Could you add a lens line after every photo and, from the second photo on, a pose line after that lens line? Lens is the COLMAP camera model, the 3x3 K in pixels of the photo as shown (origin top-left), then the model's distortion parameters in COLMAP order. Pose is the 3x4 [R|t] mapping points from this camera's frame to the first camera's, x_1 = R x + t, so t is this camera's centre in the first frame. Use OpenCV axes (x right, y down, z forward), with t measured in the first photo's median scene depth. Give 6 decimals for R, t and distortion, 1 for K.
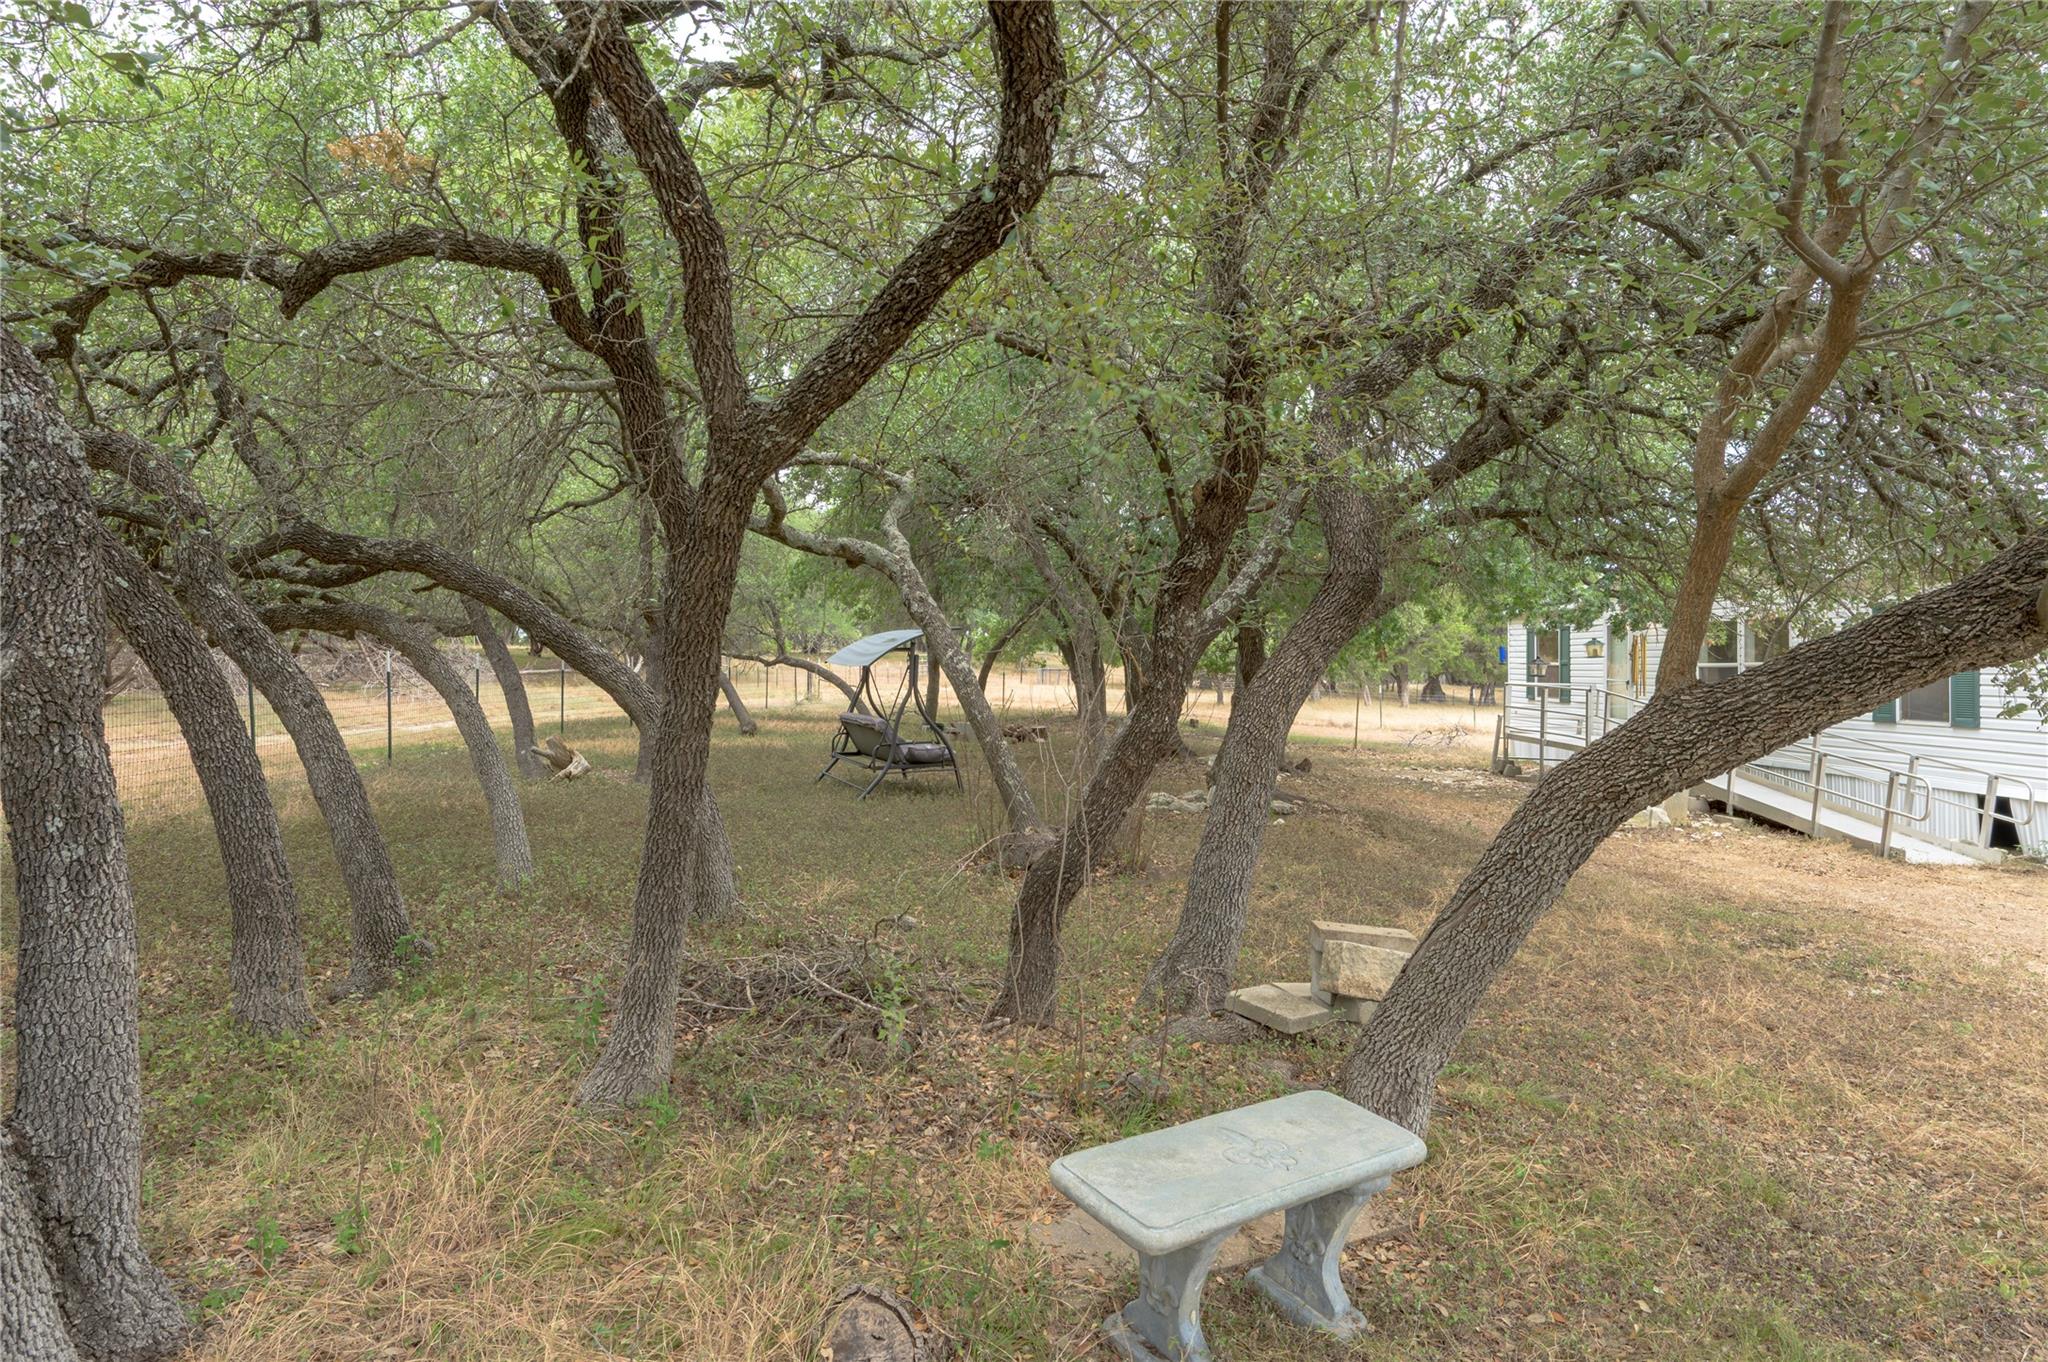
lens RADIAL K [[1174.0, 0, 1027.7], [0, 1174.0, 671.3], [0, 0, 1]] dist [0.002388, 0.000885]
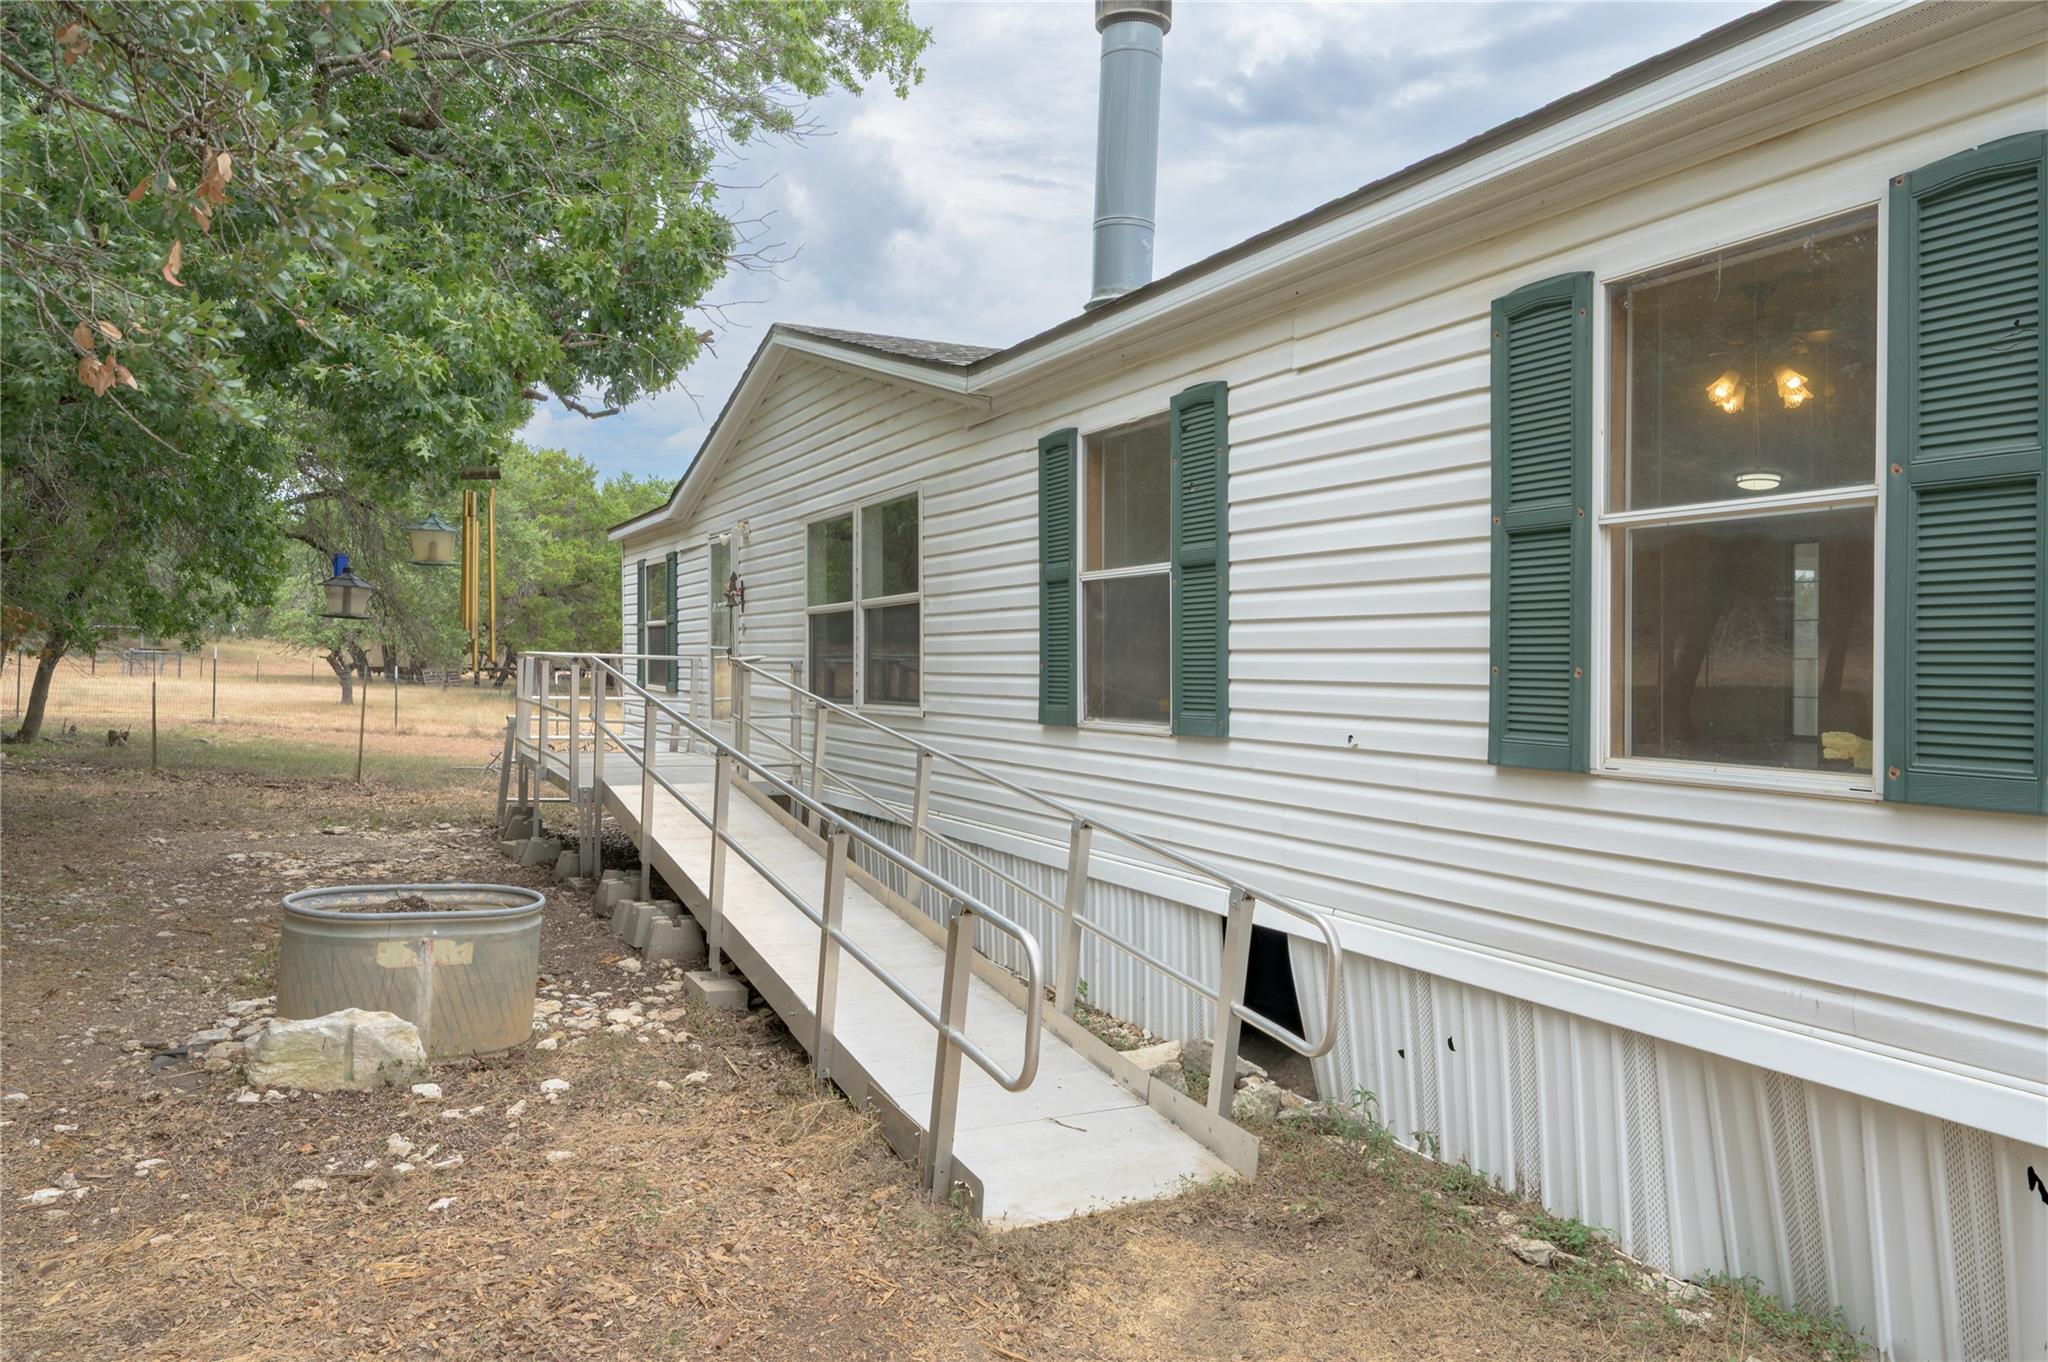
lens RADIAL K [[1307.4, 0, 1022.9], [0, 1307.4, 675.8], [0, 0, 1]] dist [-0.001156, -0.000149]
pose [[0.881398, 0.005305, 0.472345, 0.530311], [-0.008160, 0.999959, 0.003996, 0.025714], [-0.472304, -0.007377, 0.881405, 0.632804]]
